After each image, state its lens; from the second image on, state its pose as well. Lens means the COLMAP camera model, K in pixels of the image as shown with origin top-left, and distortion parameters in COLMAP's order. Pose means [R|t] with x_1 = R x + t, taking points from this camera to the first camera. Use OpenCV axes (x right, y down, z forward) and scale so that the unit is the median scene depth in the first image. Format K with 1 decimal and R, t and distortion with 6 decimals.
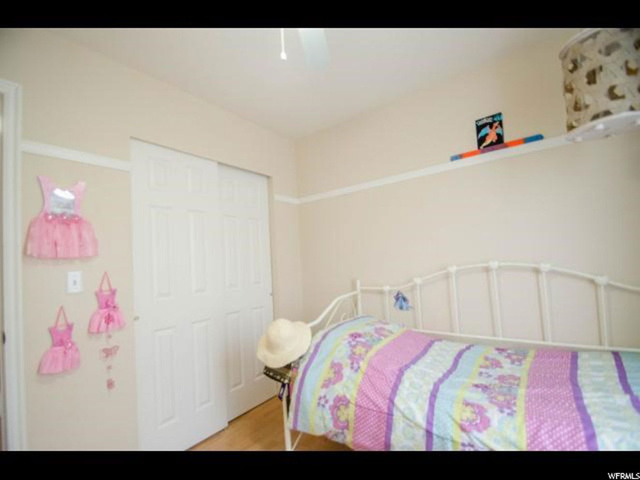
lens RADIAL K [[282.4, 0, 317.5], [0, 282.4, 251.8], [0, 0, 1]] dist [-0.001351, -0.000607]
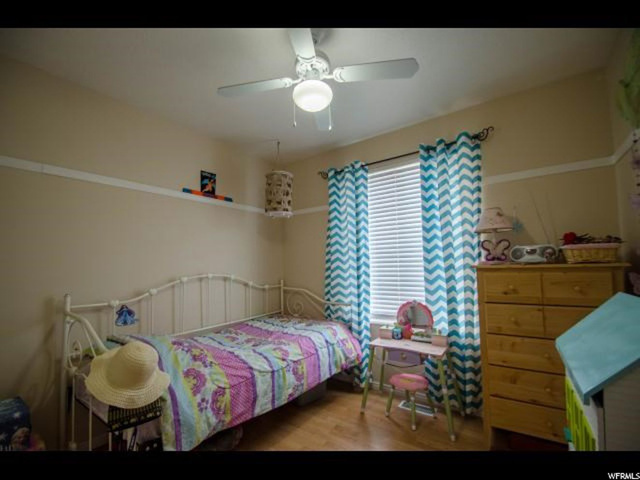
lens RADIAL K [[282.4, 0, 317.5], [0, 282.4, 251.8], [0, 0, 1]] dist [-0.001351, -0.000607]
pose [[-0.036374, 0.102244, 0.994094, -0.827298], [-0.013945, 0.994604, -0.102807, 0.065001], [-0.999241, -0.017602, -0.034752, 0.499975]]
